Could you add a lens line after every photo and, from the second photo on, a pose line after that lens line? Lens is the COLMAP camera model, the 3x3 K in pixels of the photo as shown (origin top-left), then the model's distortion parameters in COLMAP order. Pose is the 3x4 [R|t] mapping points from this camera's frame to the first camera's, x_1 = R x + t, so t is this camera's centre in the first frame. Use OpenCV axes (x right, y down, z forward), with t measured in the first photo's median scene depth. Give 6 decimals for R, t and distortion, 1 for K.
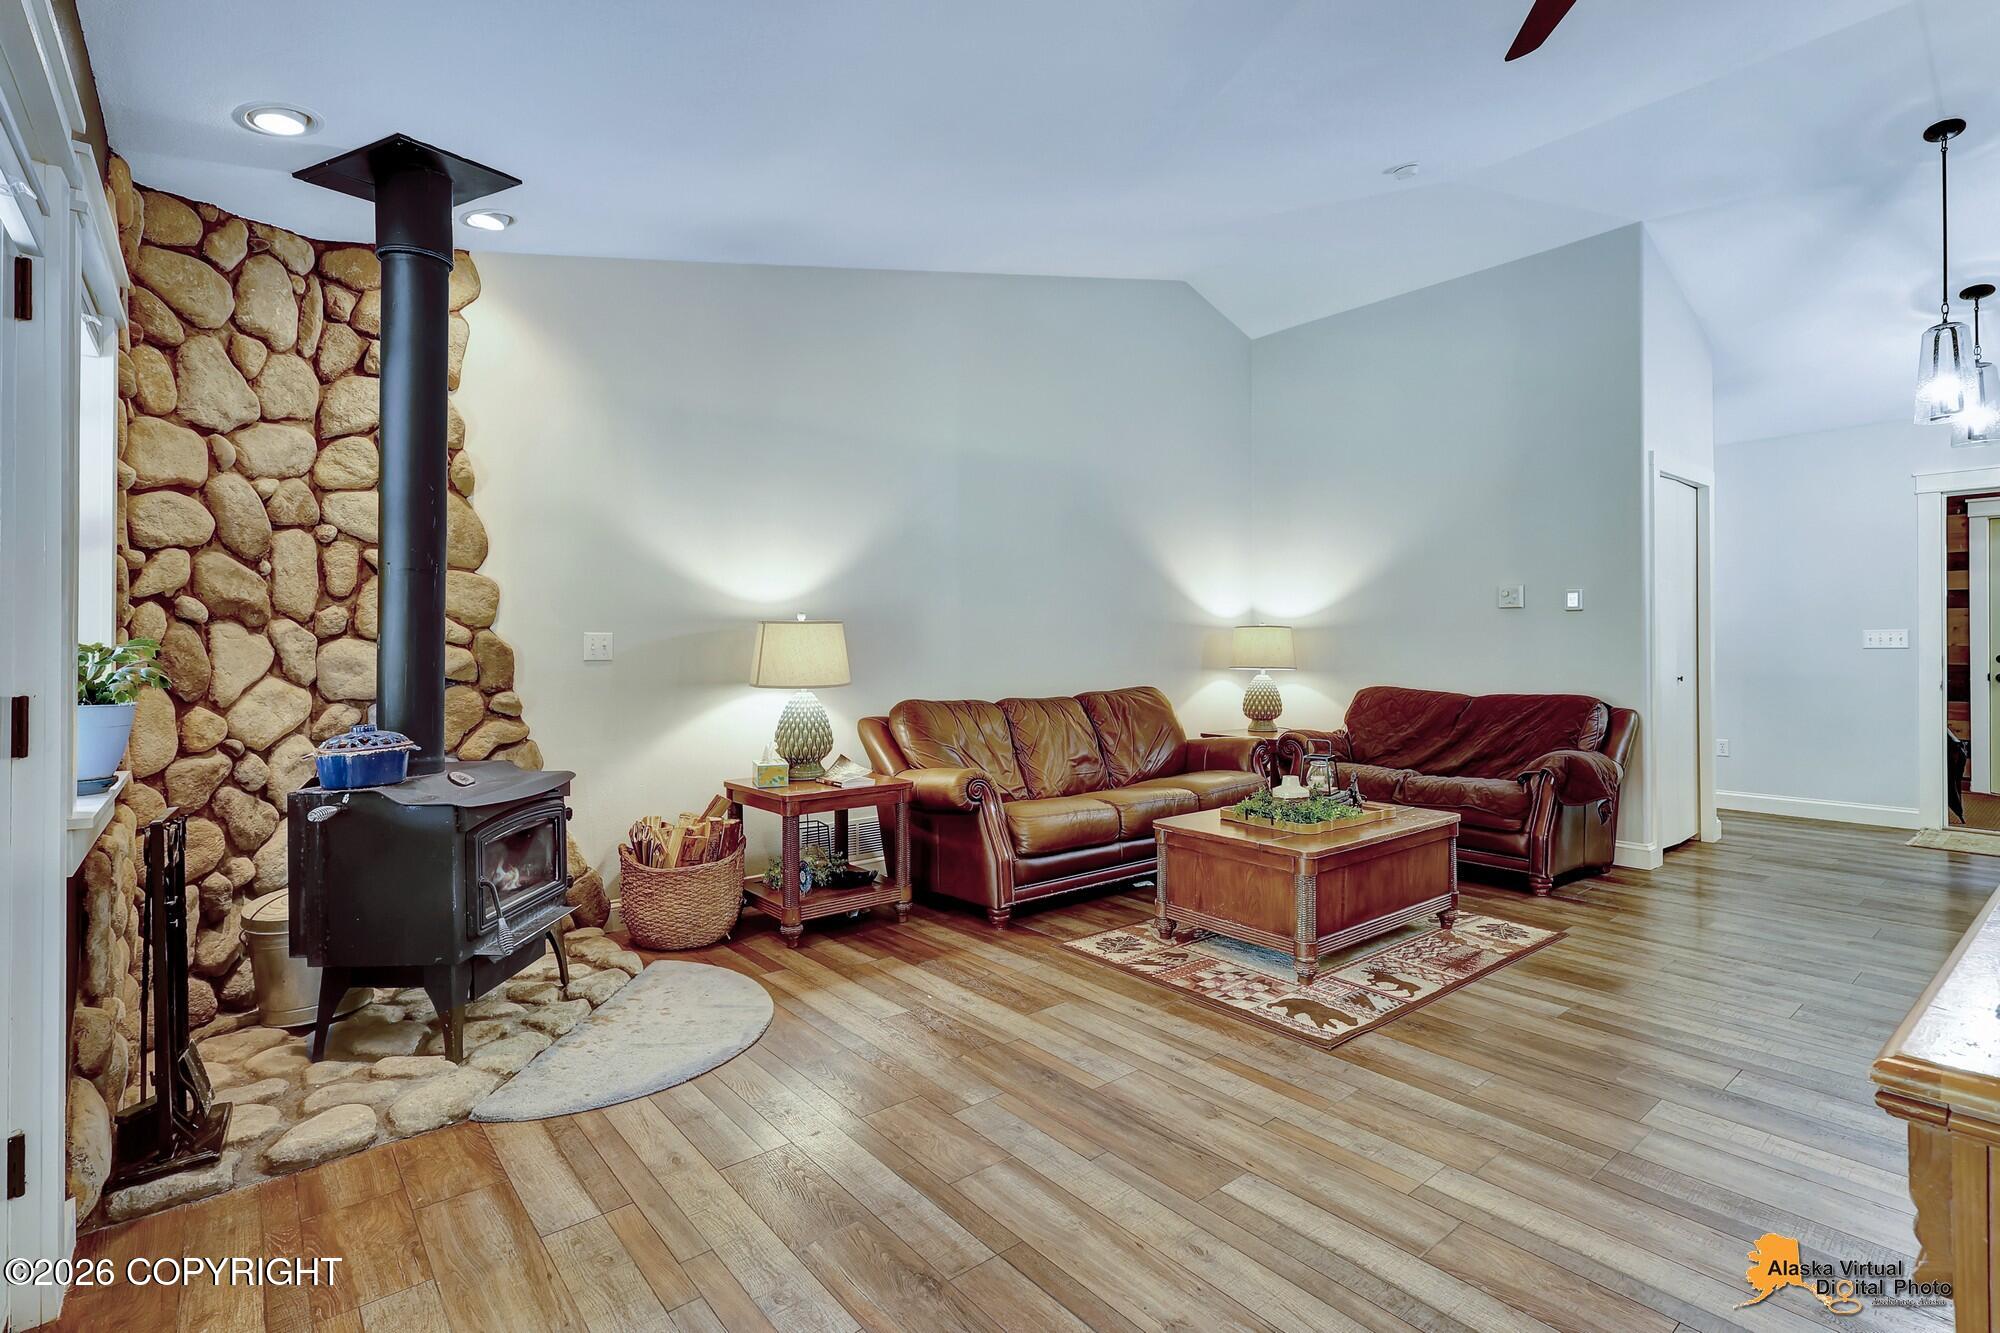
lens RADIAL K [[933.9, 0, 998.4], [0, 933.9, 650.0], [0, 0, 1]] dist [0.014408, -0.000071]
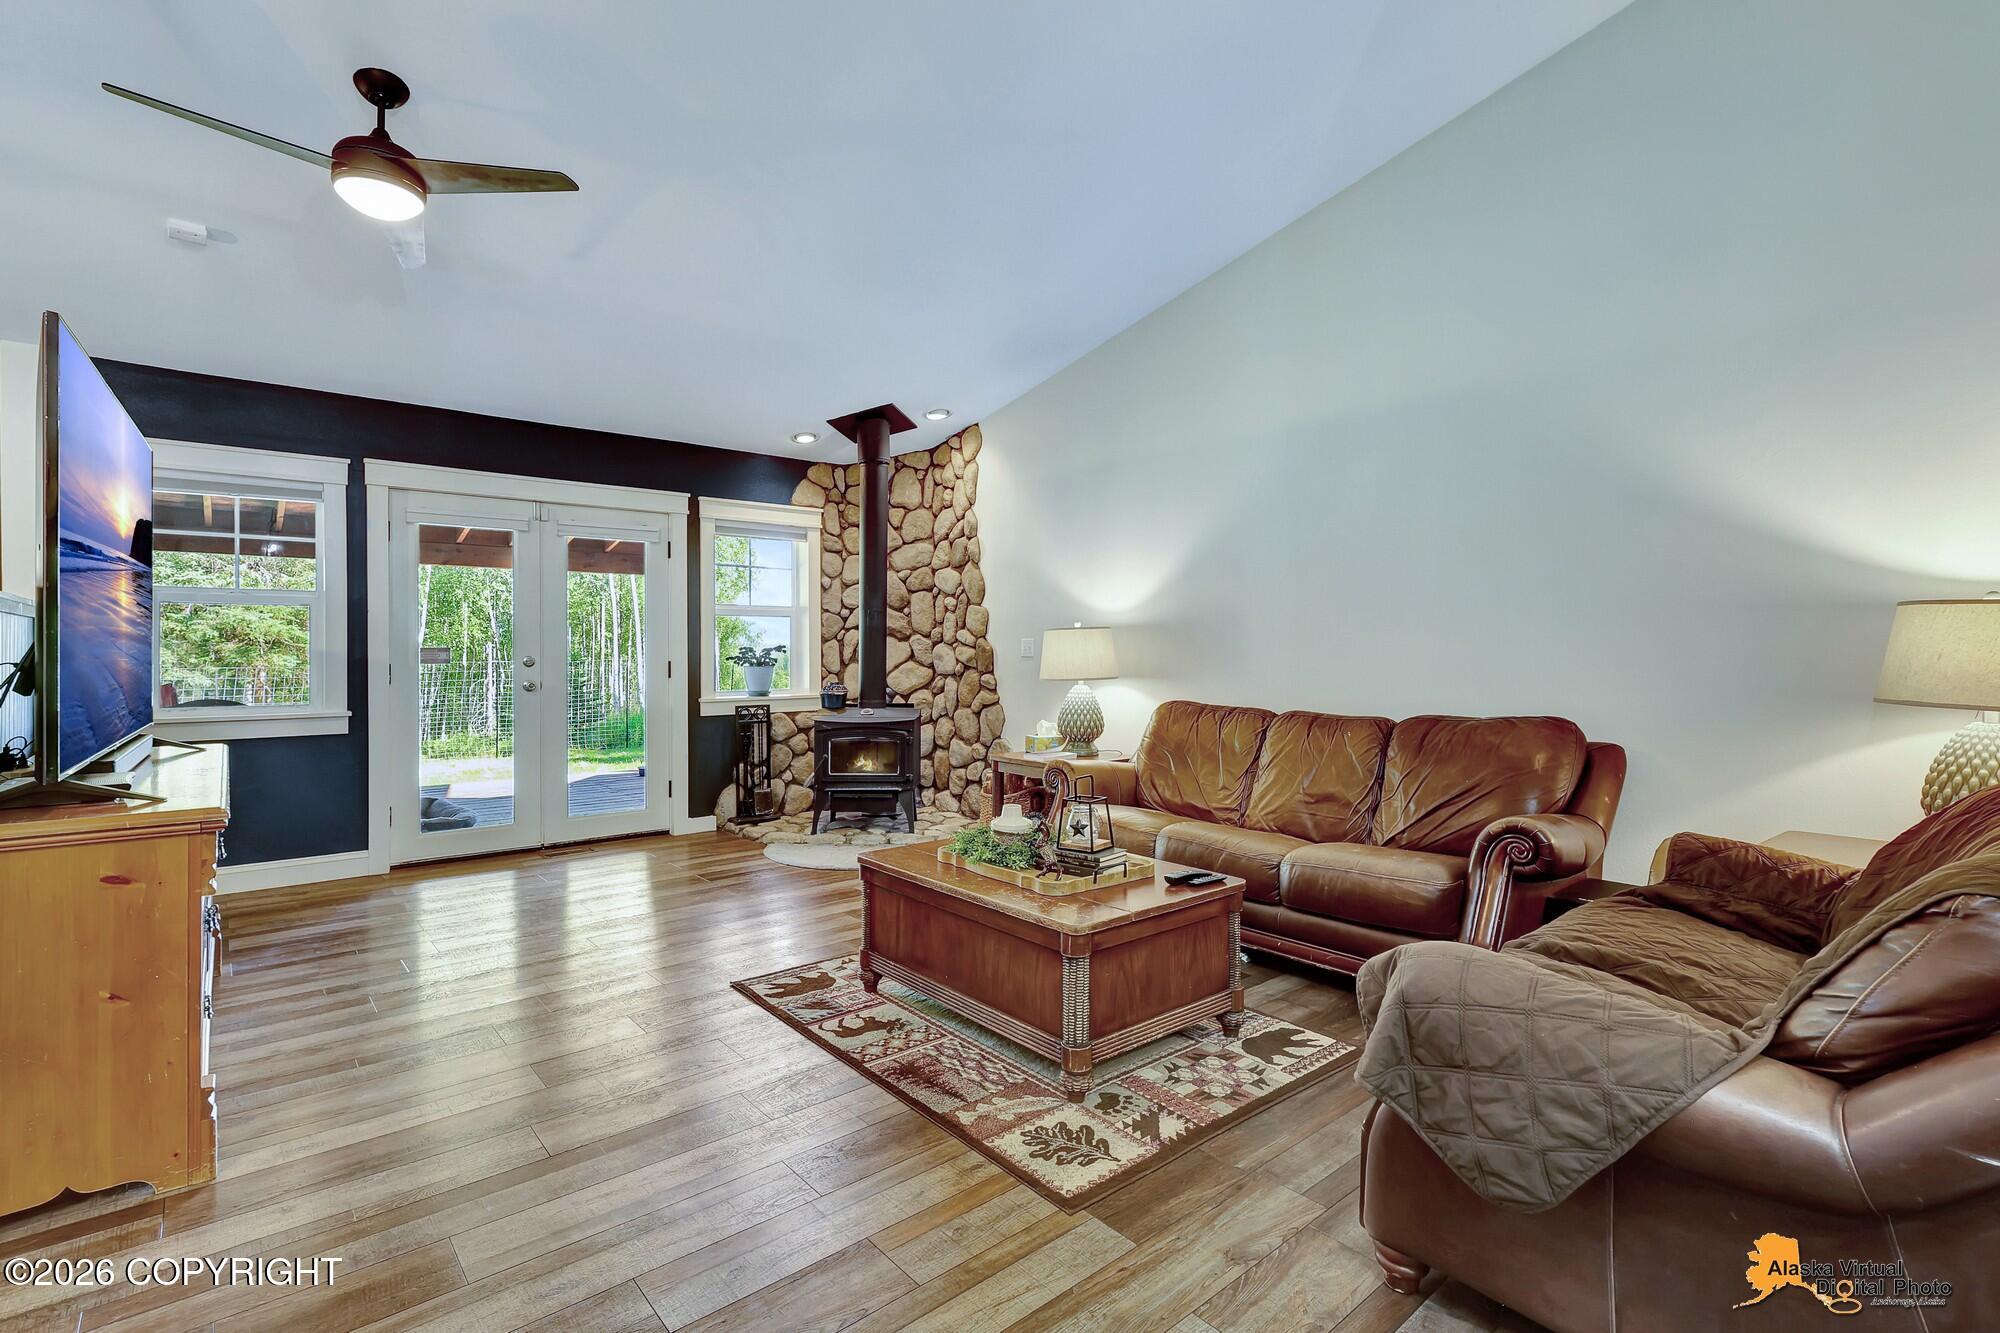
lens RADIAL K [[933.9, 0, 993.1], [0, 933.9, 657.4], [0, 0, 1]] dist [0.014408, -0.000071]
pose [[0.006115, 0.009161, -0.999939, 1.296046], [-0.006318, 0.999938, 0.009122, -0.001837], [0.999961, 0.006262, 0.006173, 1.113742]]
